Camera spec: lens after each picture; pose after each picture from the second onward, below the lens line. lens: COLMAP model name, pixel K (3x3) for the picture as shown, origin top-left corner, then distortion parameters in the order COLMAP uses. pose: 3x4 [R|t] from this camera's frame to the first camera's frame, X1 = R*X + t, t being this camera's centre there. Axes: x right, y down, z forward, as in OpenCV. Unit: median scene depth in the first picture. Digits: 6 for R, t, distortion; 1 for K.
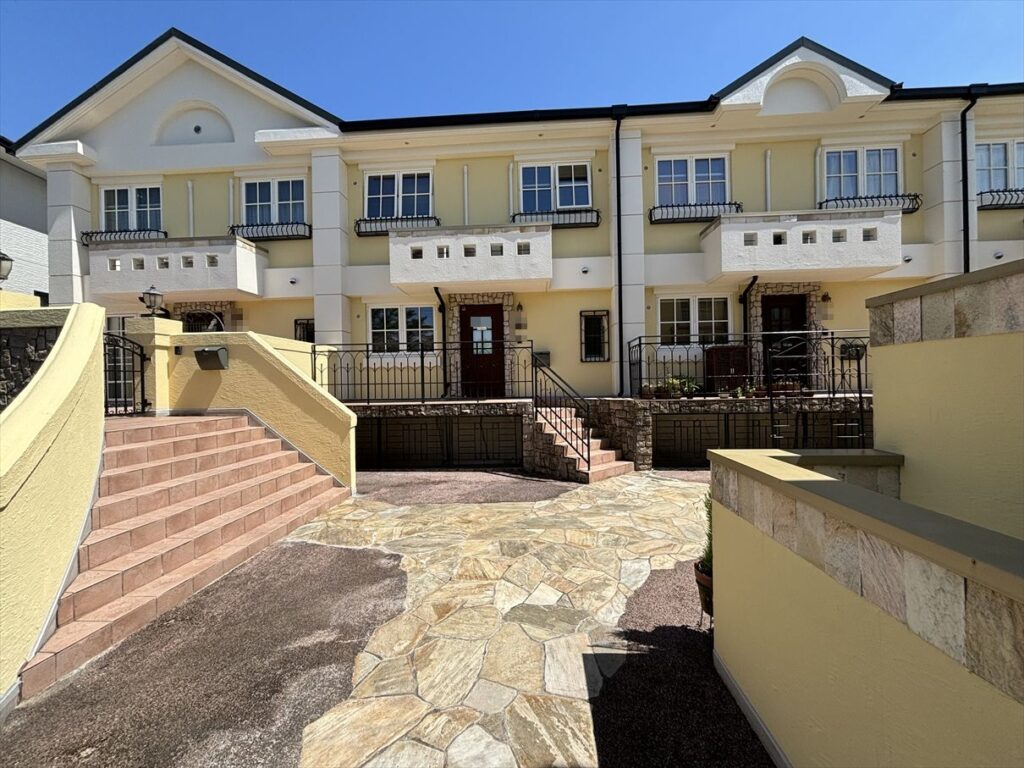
lens RADIAL K [[415.9, 0, 511.0], [0, 415.9, 378.2], [0, 0, 1]] dist [-0.002877, 0.001354]
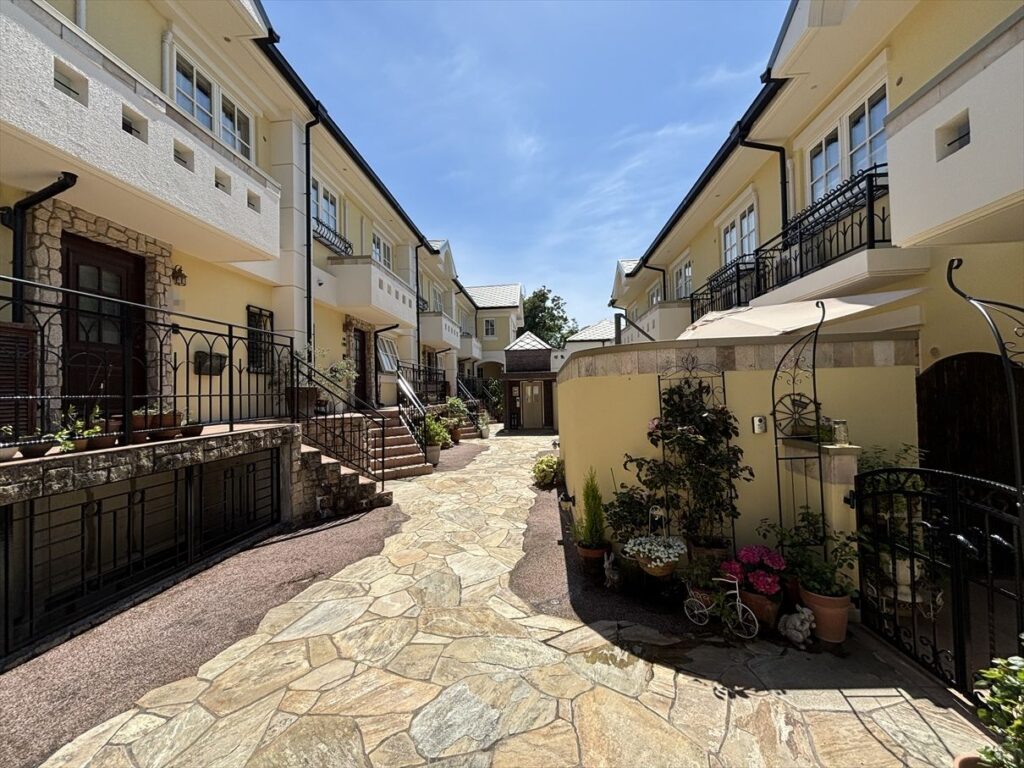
lens RADIAL K [[415.9, 0, 516.6], [0, 415.9, 382.0], [0, 0, 1]] dist [-0.002877, 0.001354]
pose [[-0.004177, 0.042448, 0.999090, 0.153487], [0.018546, 0.998930, -0.042363, 0.004522], [-0.999819, 0.018352, -0.004959, 0.542253]]
